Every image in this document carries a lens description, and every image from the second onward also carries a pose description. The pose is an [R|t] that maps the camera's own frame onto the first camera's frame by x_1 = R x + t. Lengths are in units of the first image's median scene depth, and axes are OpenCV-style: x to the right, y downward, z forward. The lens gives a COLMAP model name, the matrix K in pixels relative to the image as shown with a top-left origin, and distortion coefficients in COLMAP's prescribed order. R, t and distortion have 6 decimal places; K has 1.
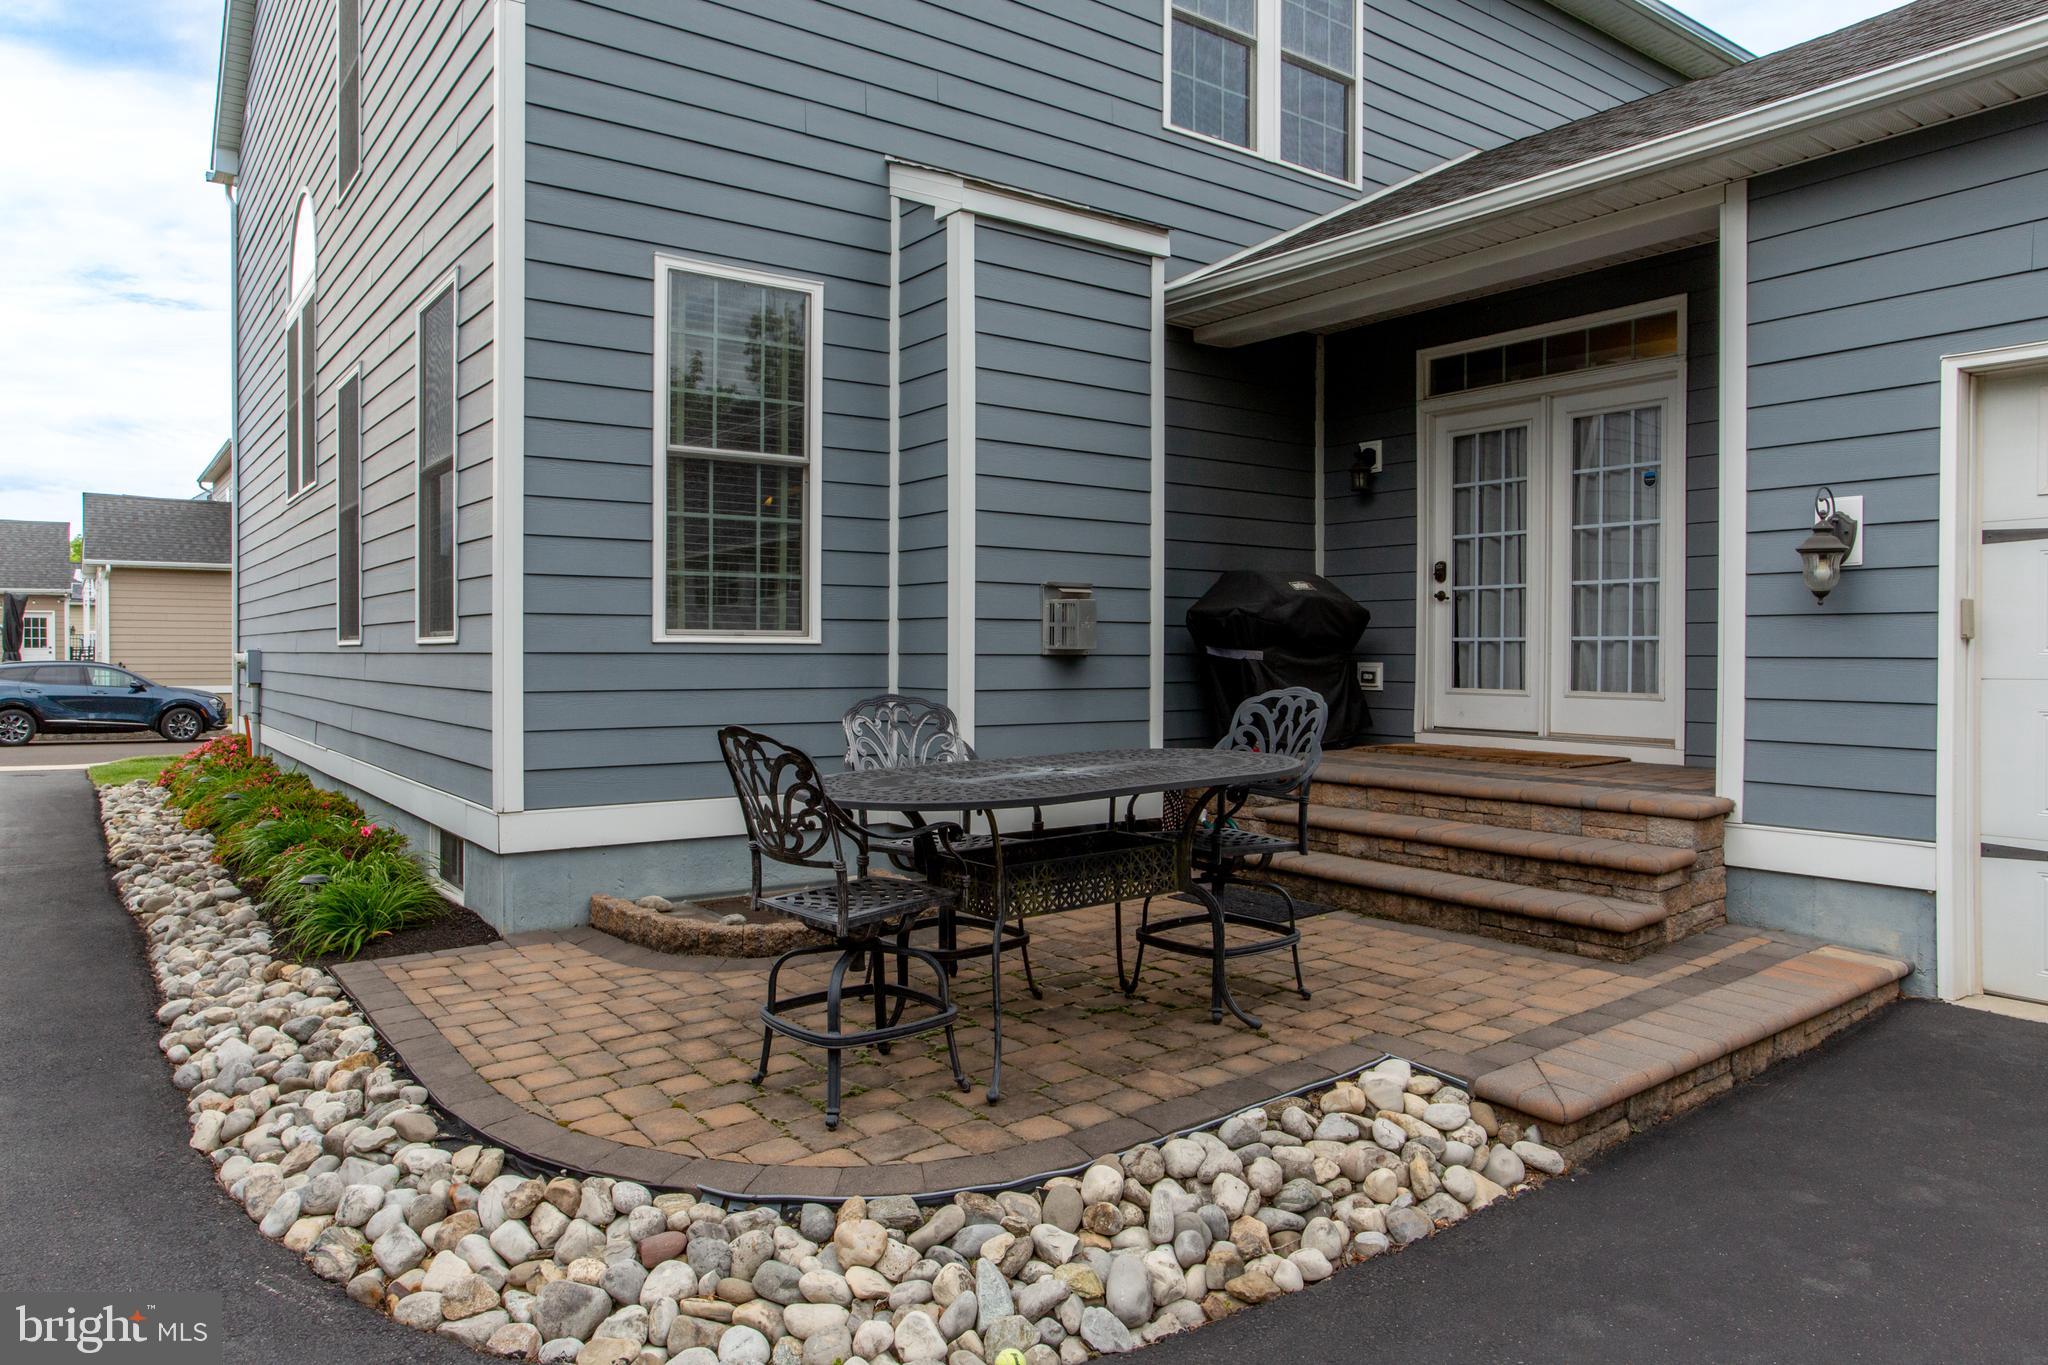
lens RADIAL K [[1317.8, 0, 998.0], [0, 1317.8, 637.6], [0, 0, 1]] dist [-0.051358, 0.000115]
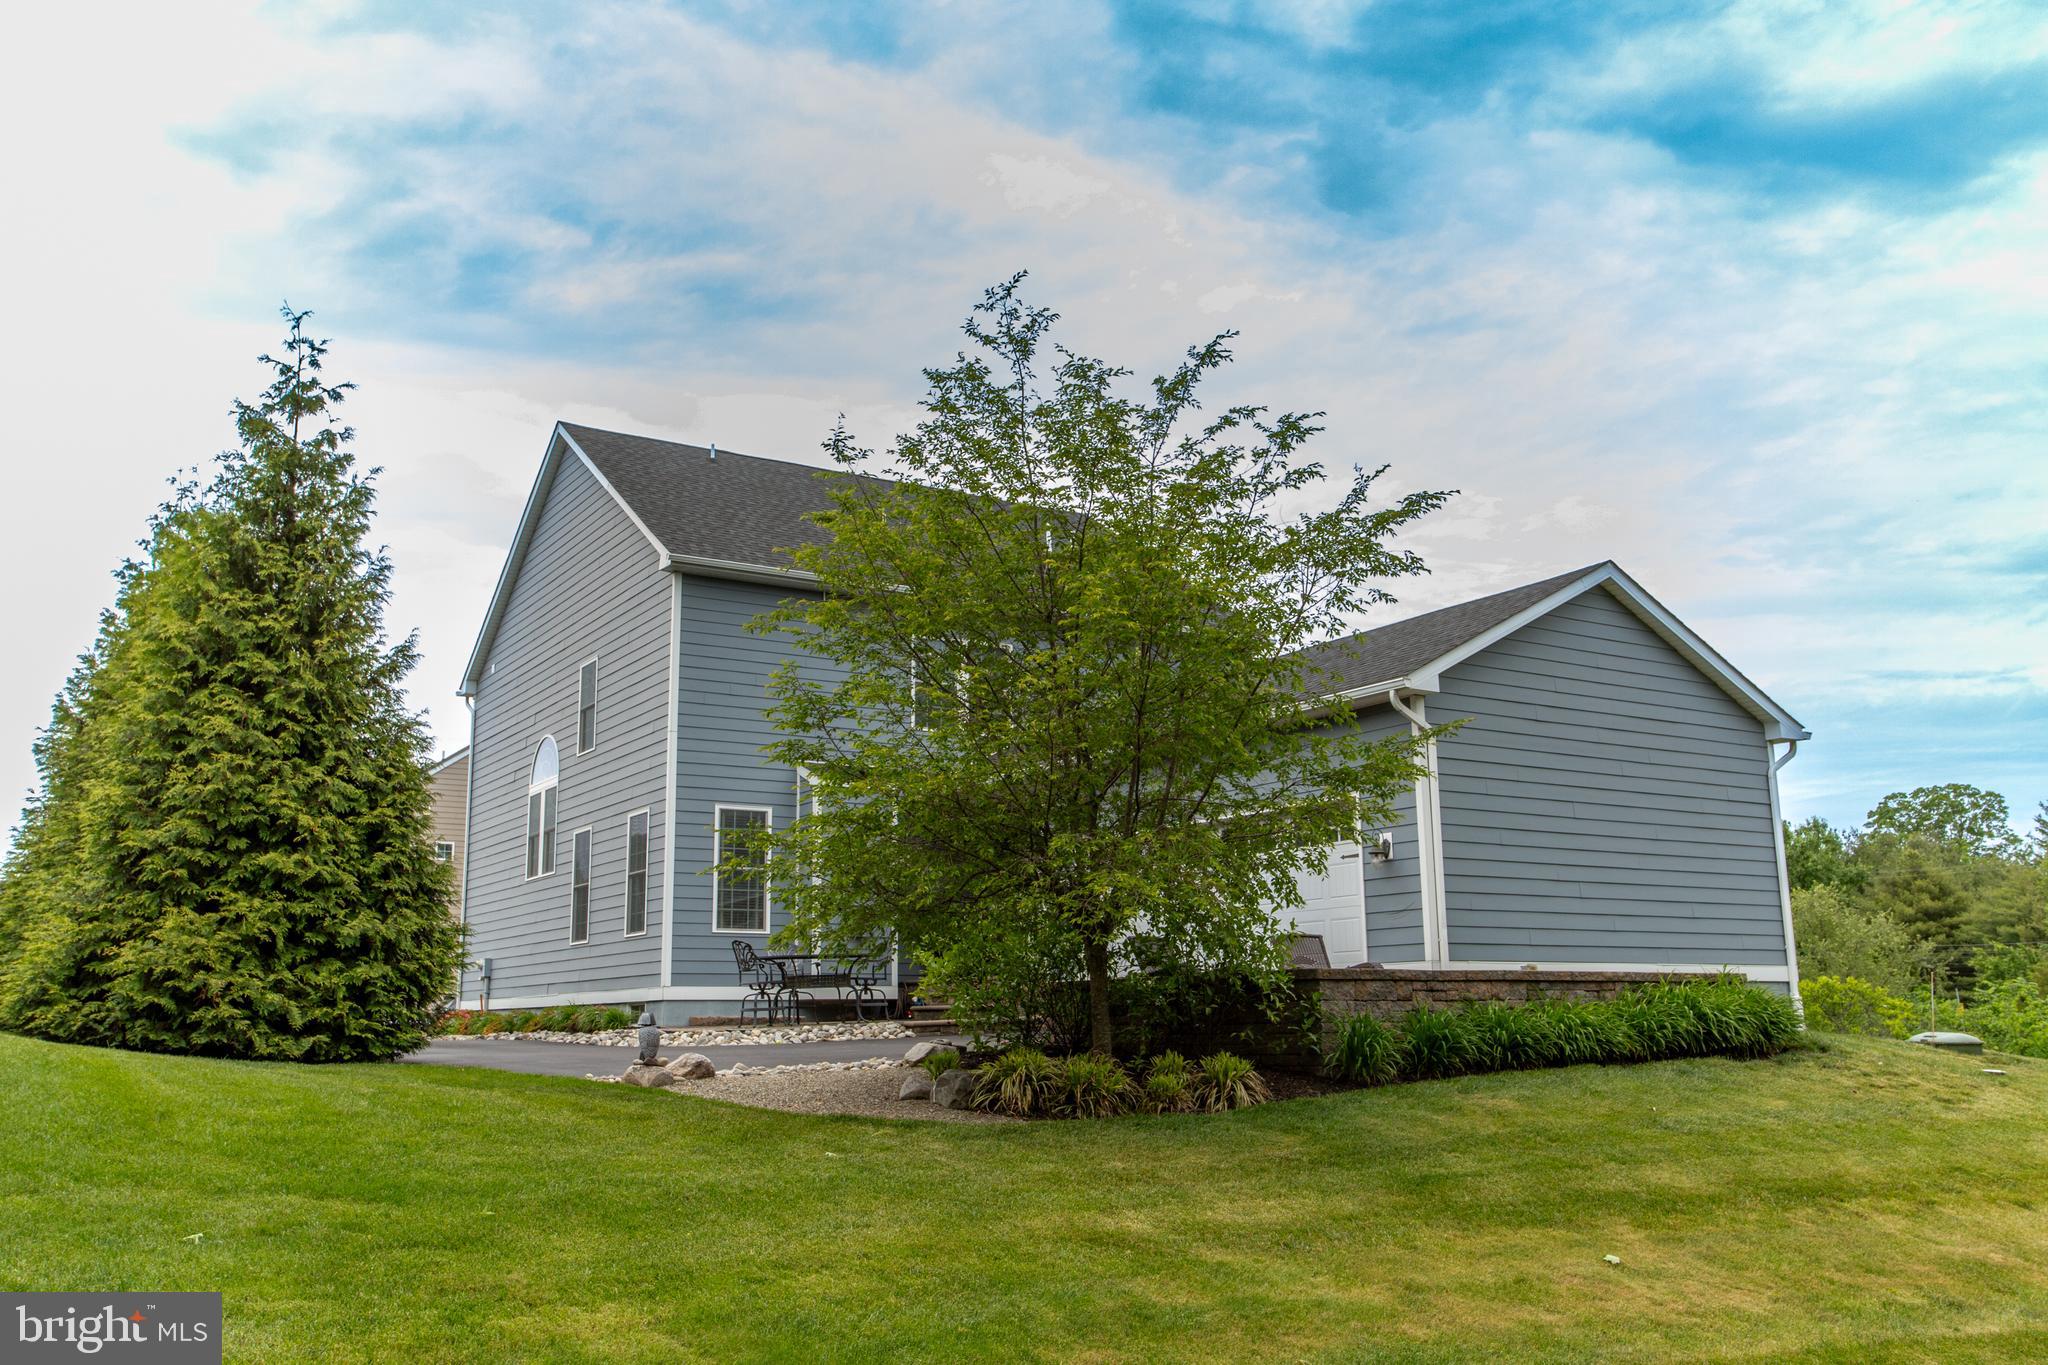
lens RADIAL K [[1783.5, 0, 1024.9], [0, 1783.5, 678.4], [0, 0, 1]] dist [-0.012648, -0.001229]
pose [[0.998127, -0.024517, -0.056056, 0.659911], [0.013798, 0.982800, -0.184155, 0.183416], [0.059607, 0.183036, 0.981298, -2.916047]]
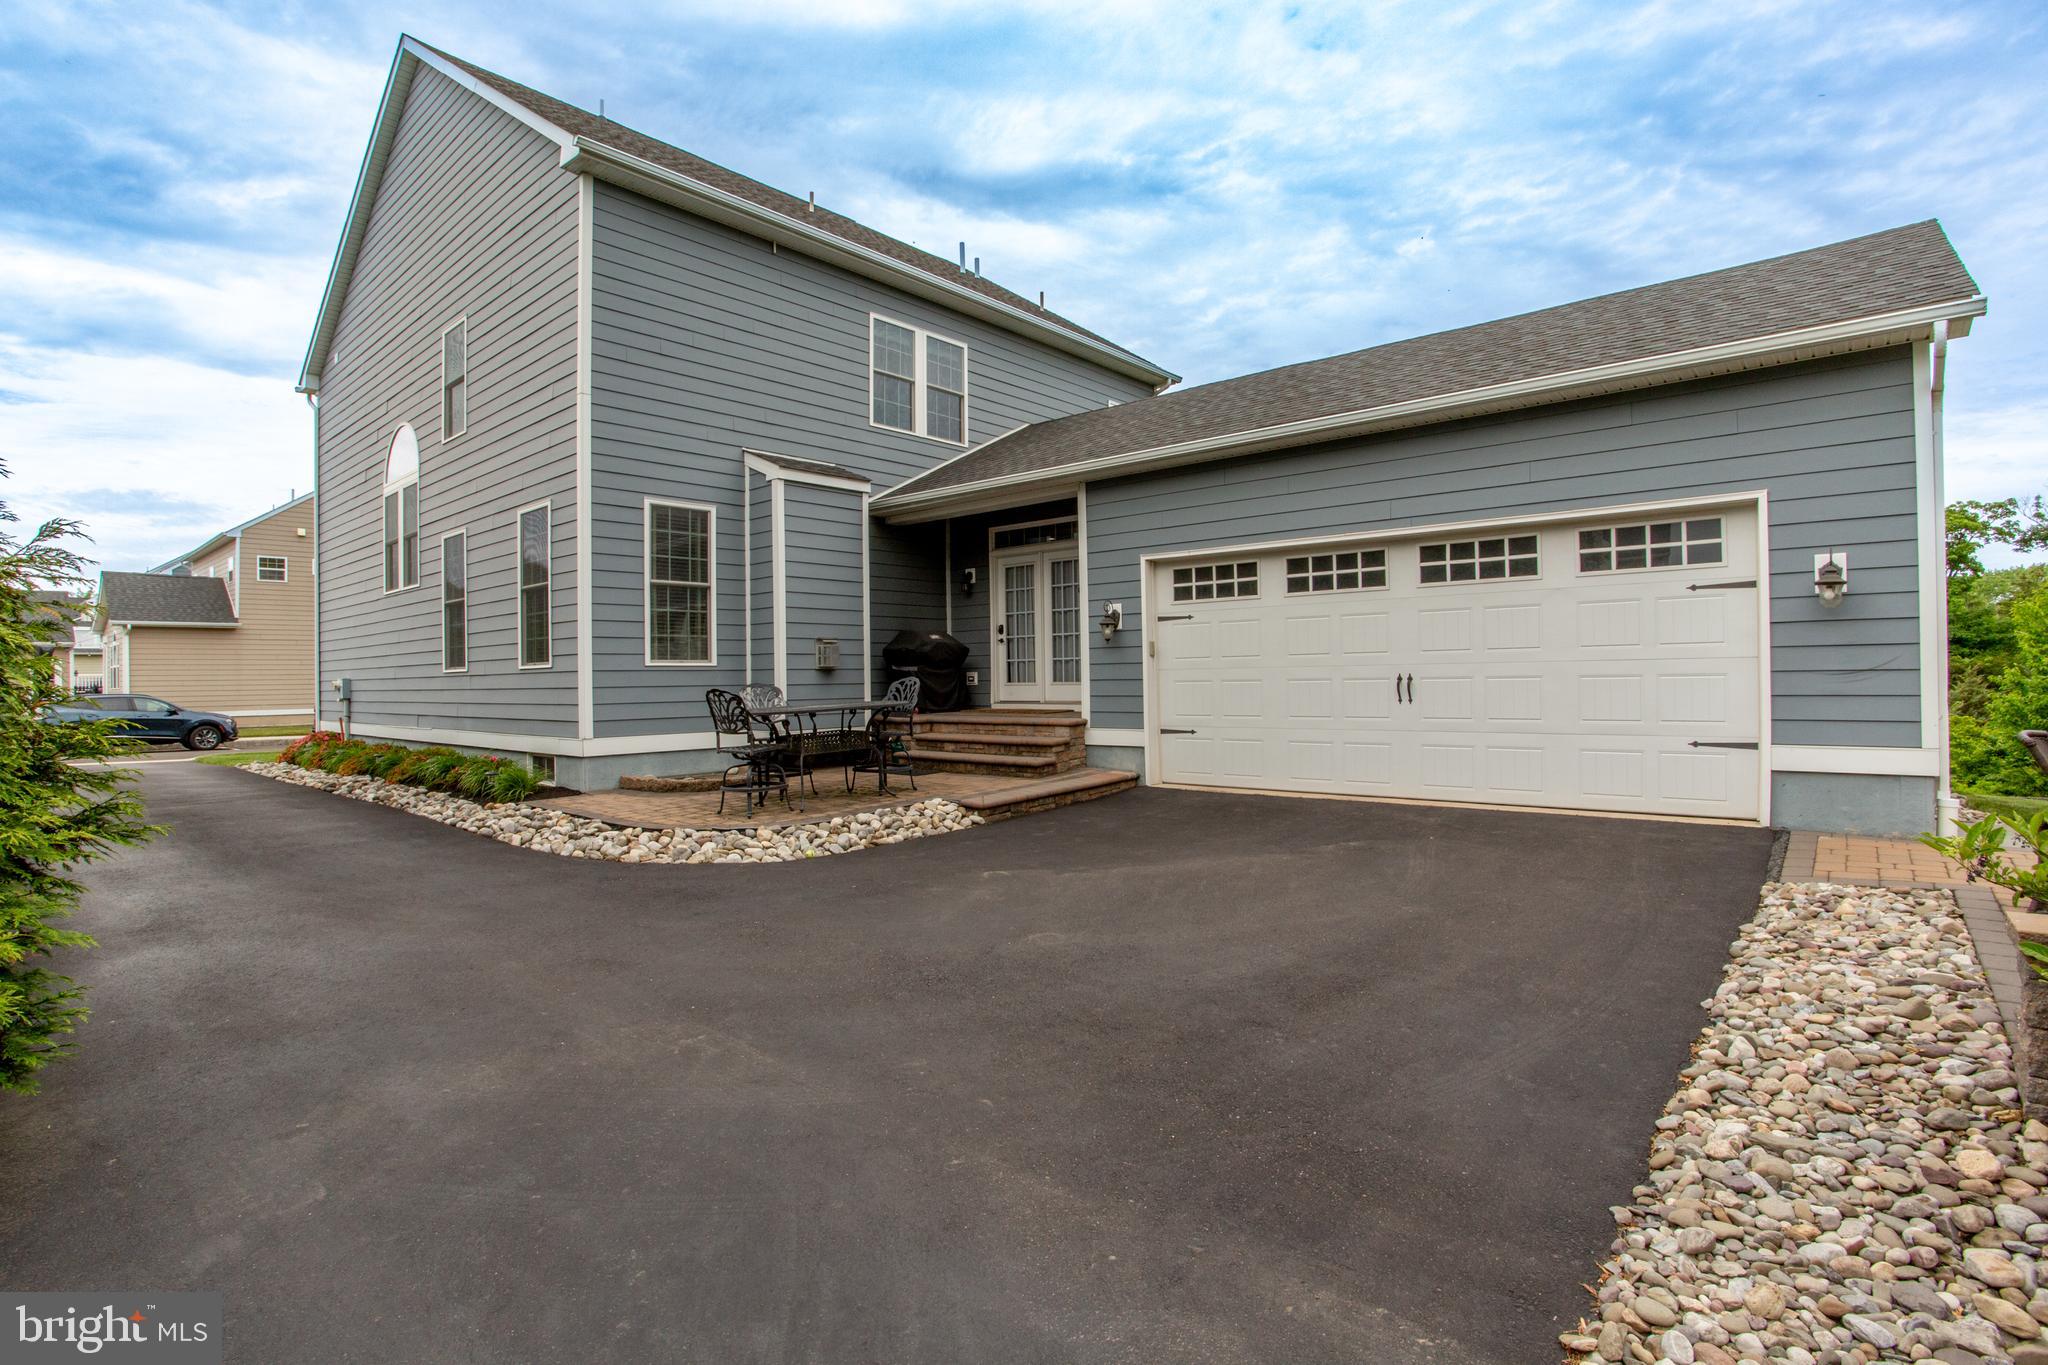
lens RADIAL K [[981.1, 0, 997.1], [0, 981.1, 668.5], [0, 0, 1]] dist [-0.046527, 0.001194]
pose [[0.976846, -0.016242, 0.213327, -0.023130], [0.016261, 0.999866, 0.001665, 0.015040], [-0.213325, 0.001843, 0.976979, -0.767320]]
